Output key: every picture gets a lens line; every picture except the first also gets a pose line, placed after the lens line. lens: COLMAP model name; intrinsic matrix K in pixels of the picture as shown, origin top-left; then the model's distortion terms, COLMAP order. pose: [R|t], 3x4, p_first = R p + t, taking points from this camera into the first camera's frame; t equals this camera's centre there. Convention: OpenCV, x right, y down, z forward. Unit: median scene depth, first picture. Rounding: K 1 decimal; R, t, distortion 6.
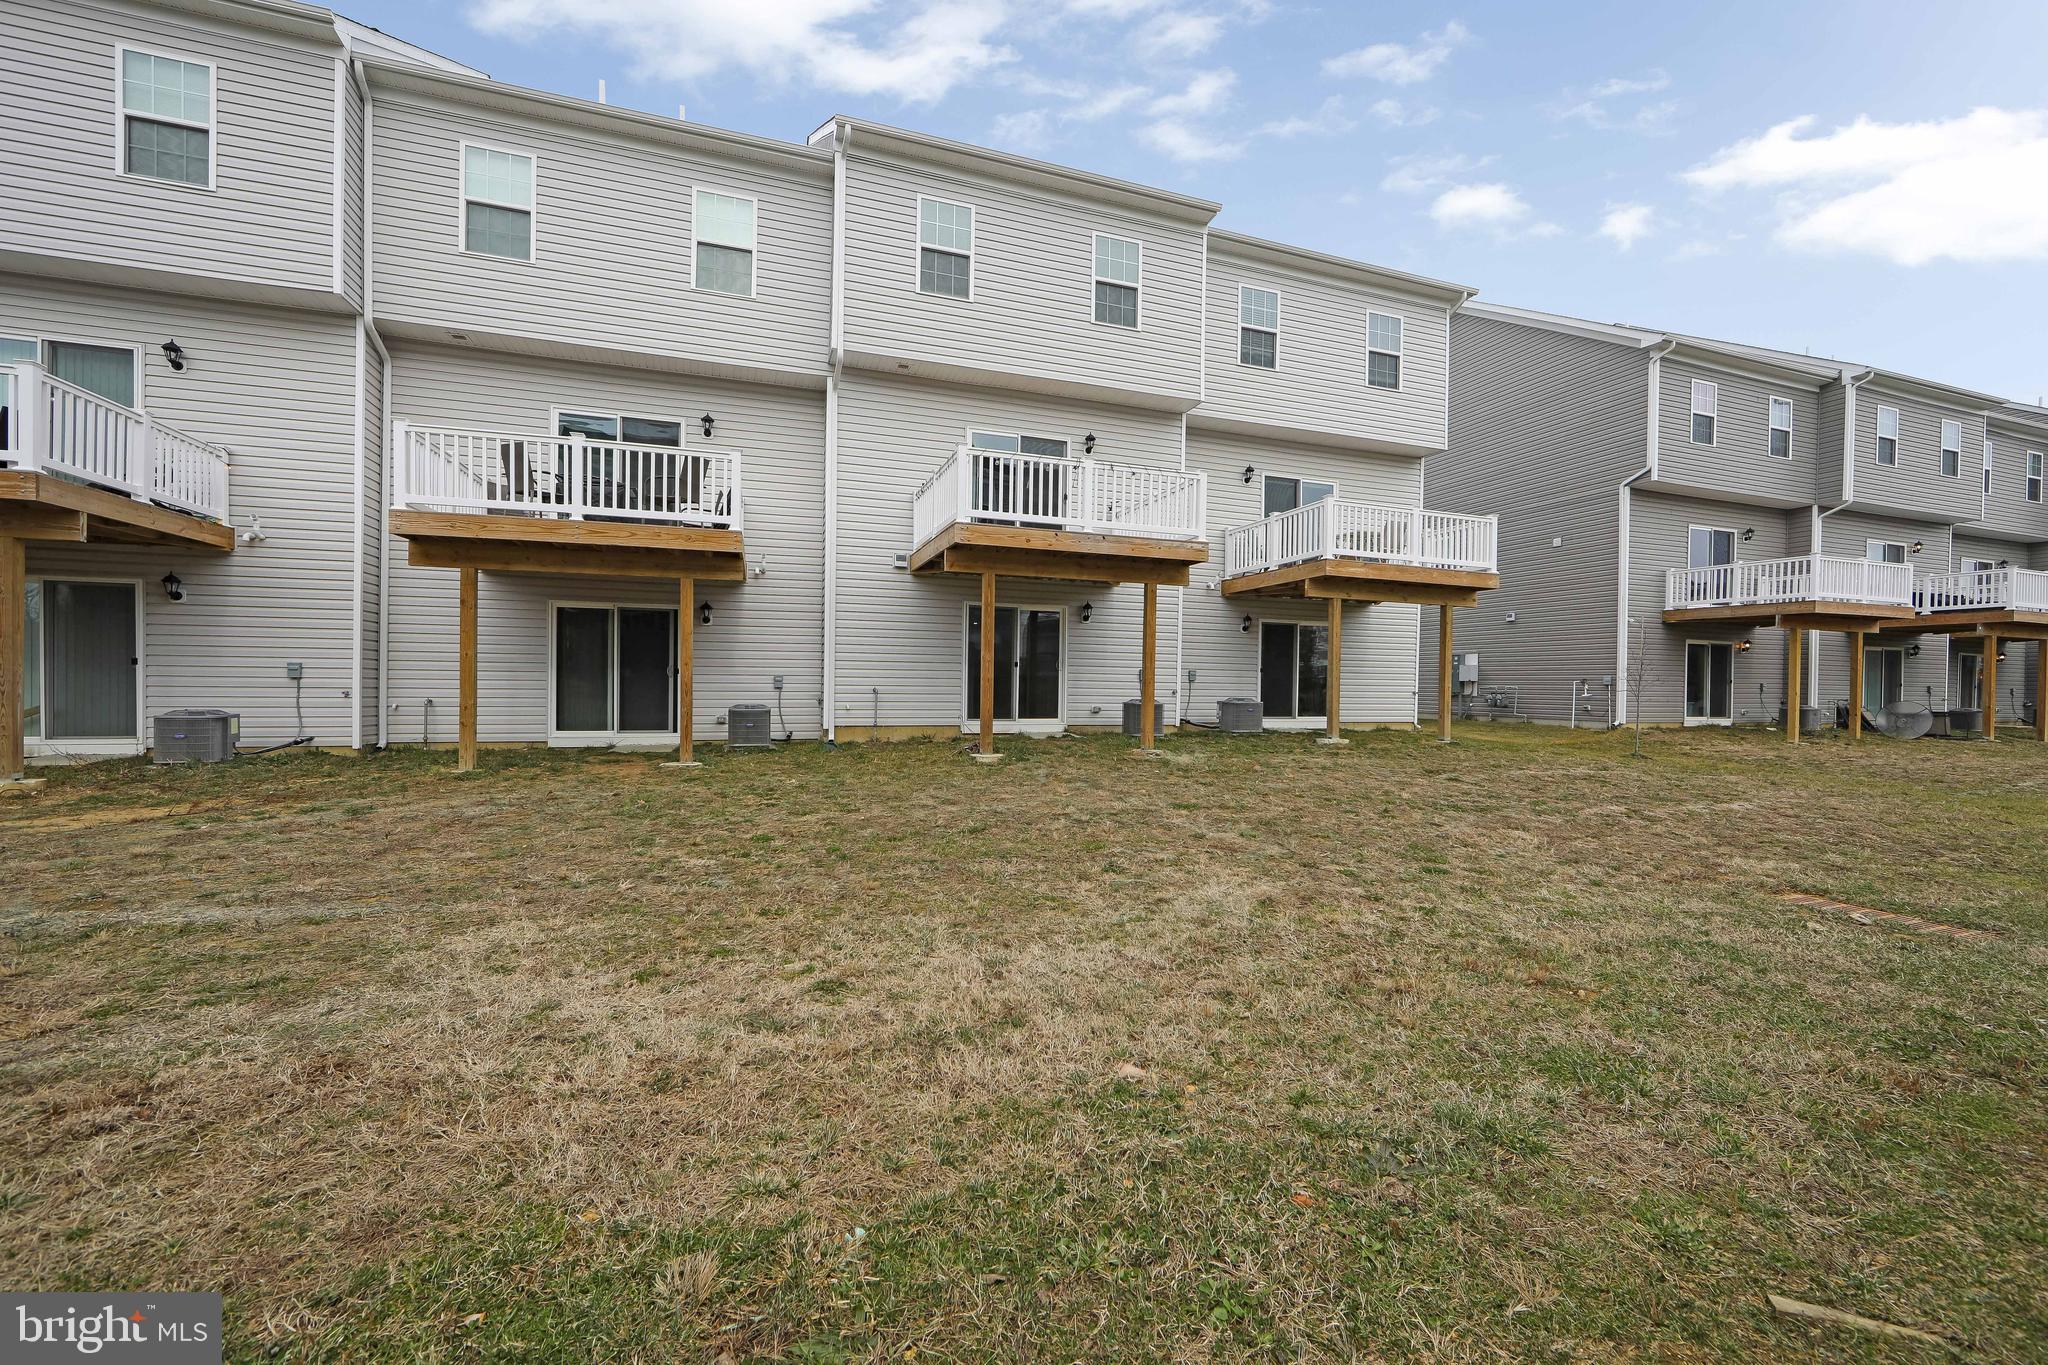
lens RADIAL K [[813.2, 0, 1038.3], [0, 813.2, 657.4], [0, 0, 1]] dist [-0.001435, 0.000007]
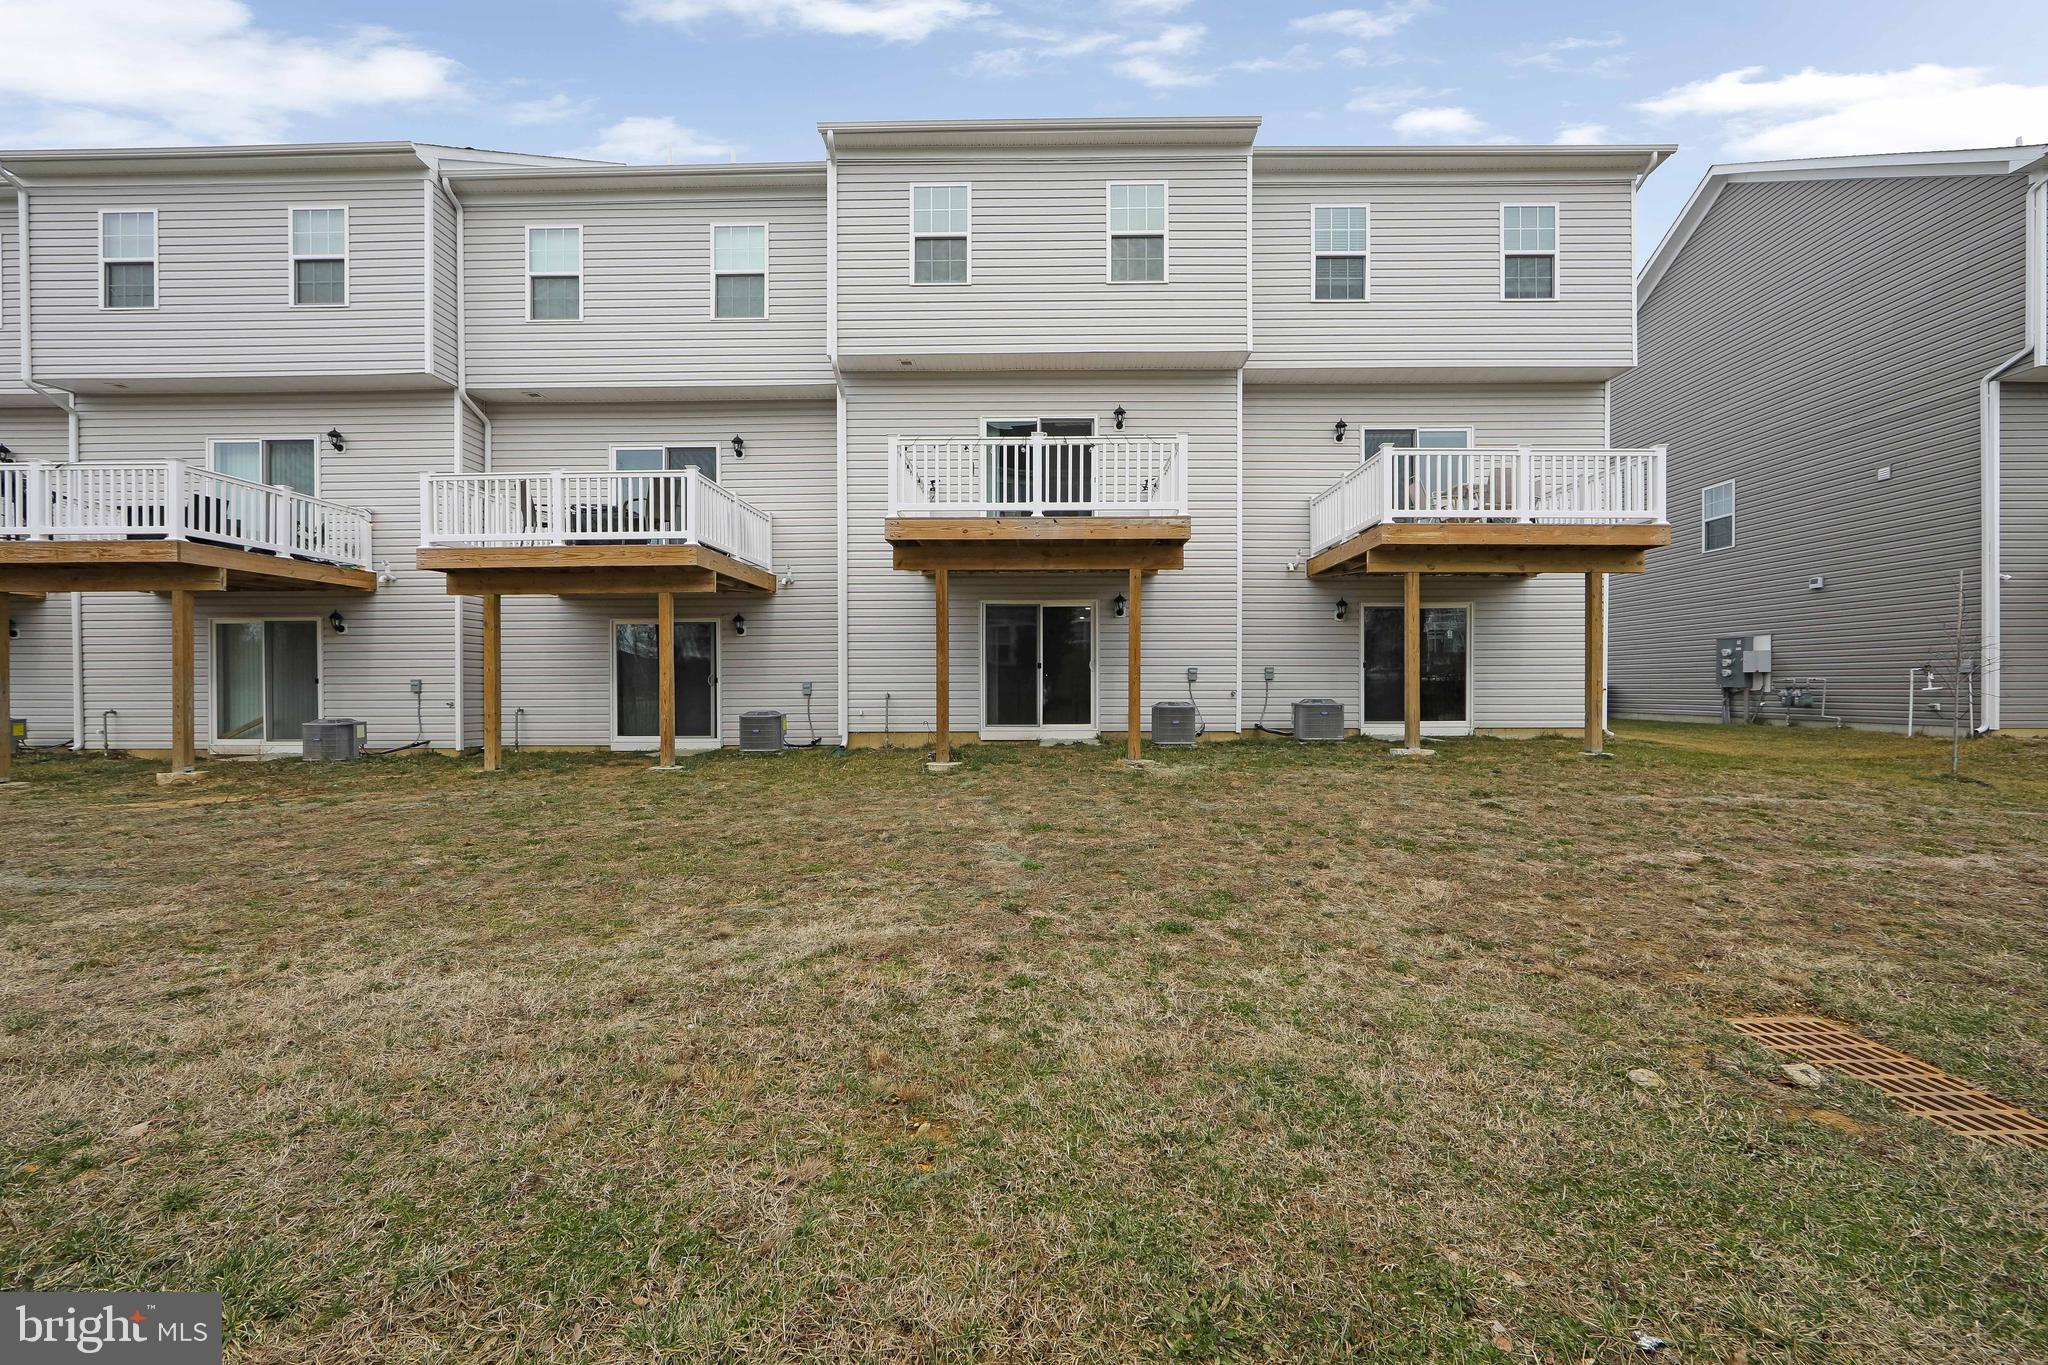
lens RADIAL K [[835.8, 0, 1032.4], [0, 835.8, 658.3], [0, 0, 1]] dist [-0.004221, -0.000006]
pose [[0.940128, -0.028213, -0.339651, 0.296964], [0.027352, 0.999599, -0.007324, 0.007085], [0.339722, -0.002405, 0.940523, 0.105847]]
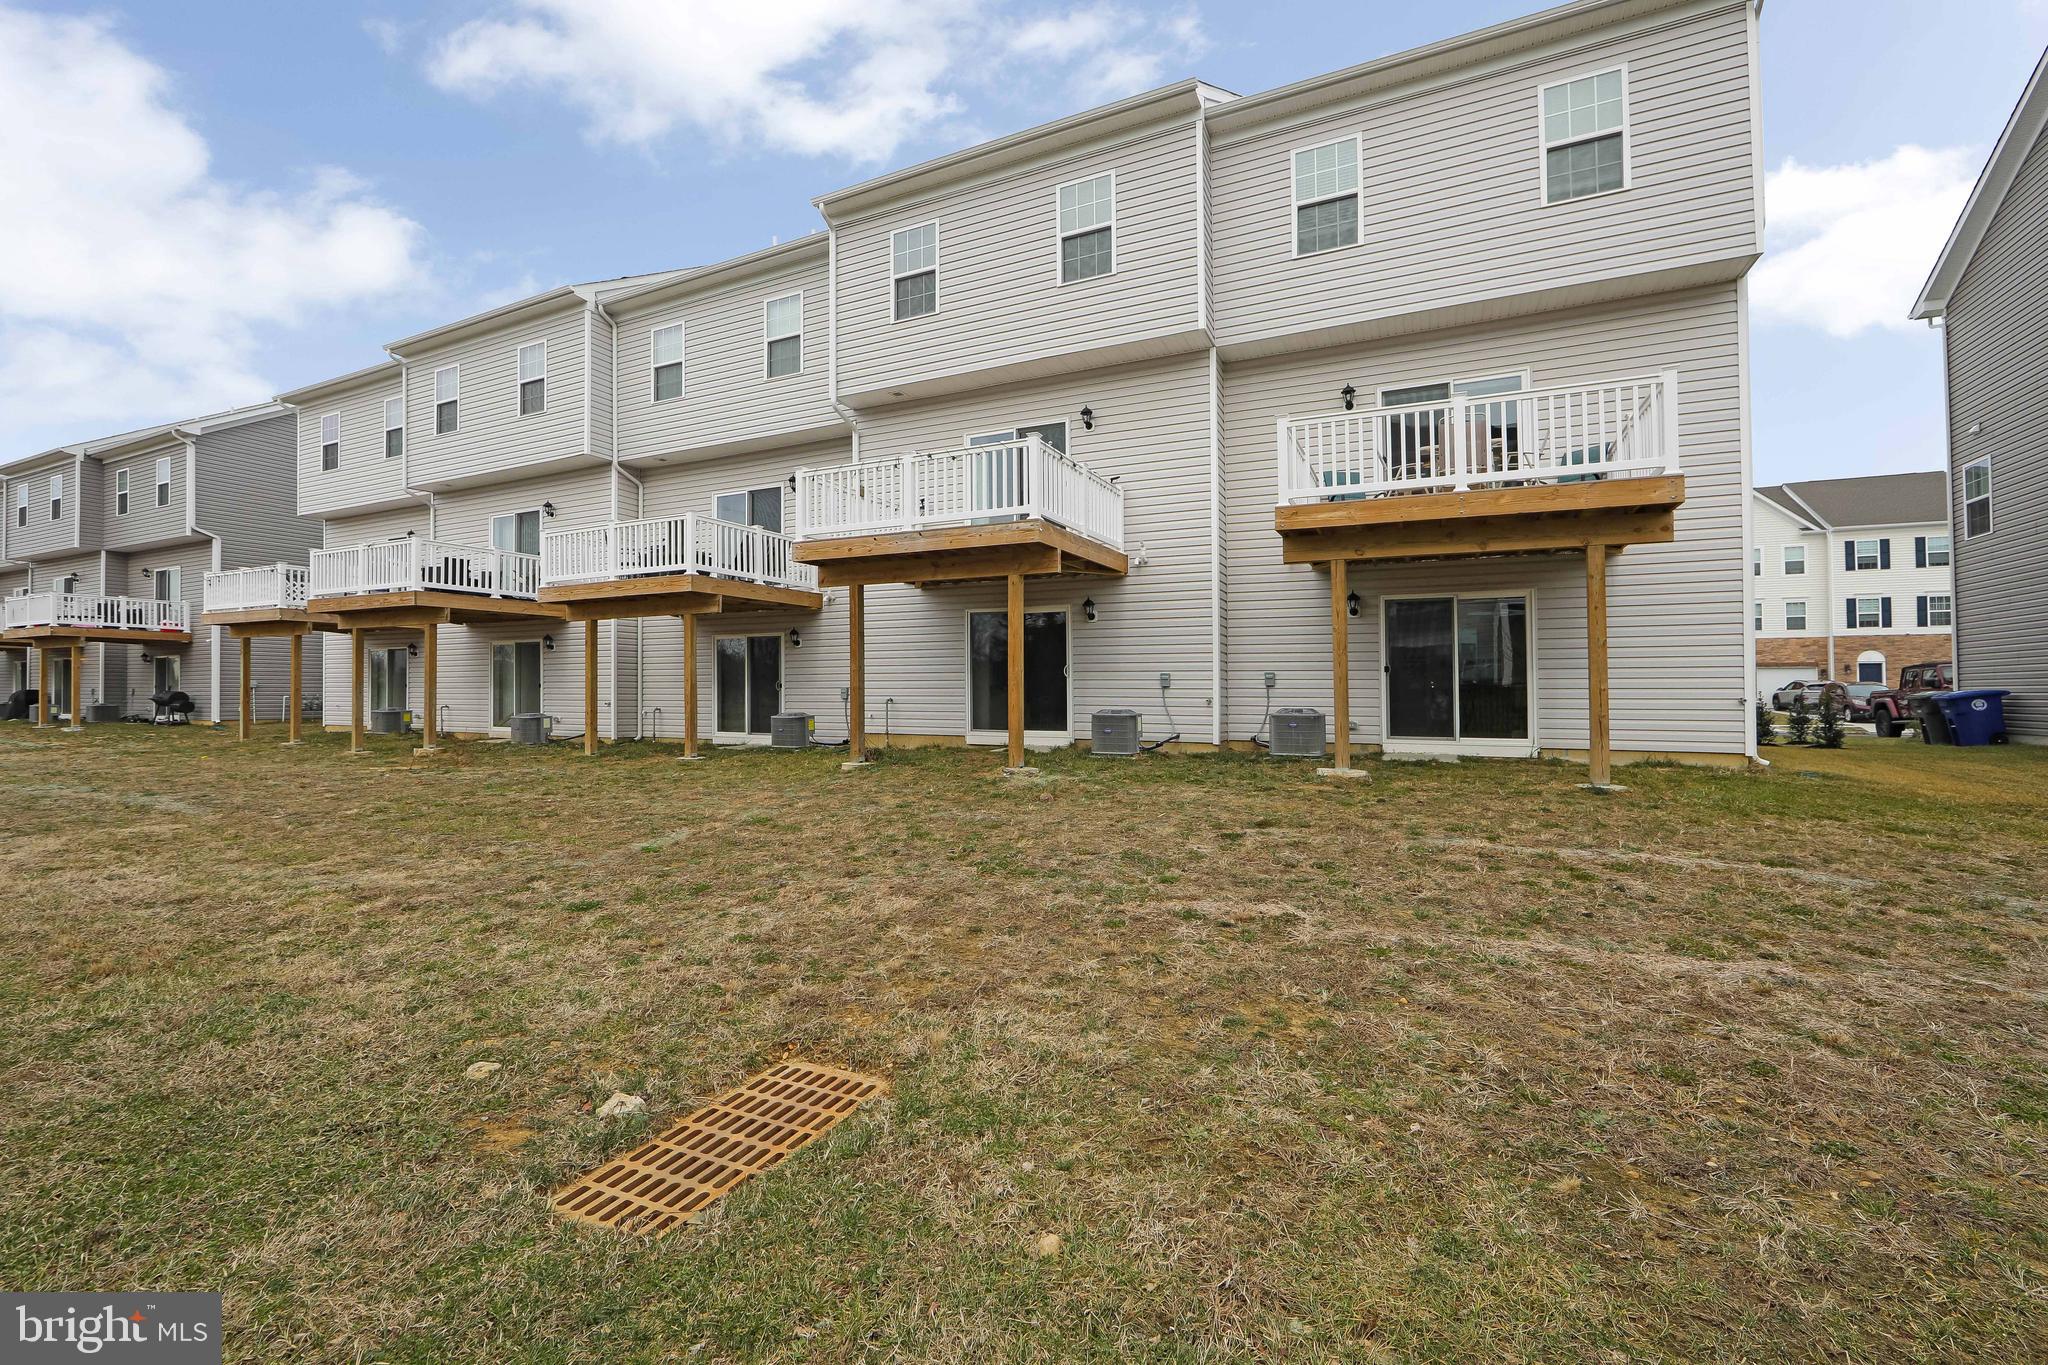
lens RADIAL K [[841.0, 0, 1020.6], [0, 841.0, 643.9], [0, 0, 1]] dist [-0.005221, -0.000221]
pose [[0.710219, -0.051499, -0.702094, 0.679712], [0.032166, 0.998653, -0.040714, 0.016681], [0.703245, 0.006332, 0.710919, 0.324852]]
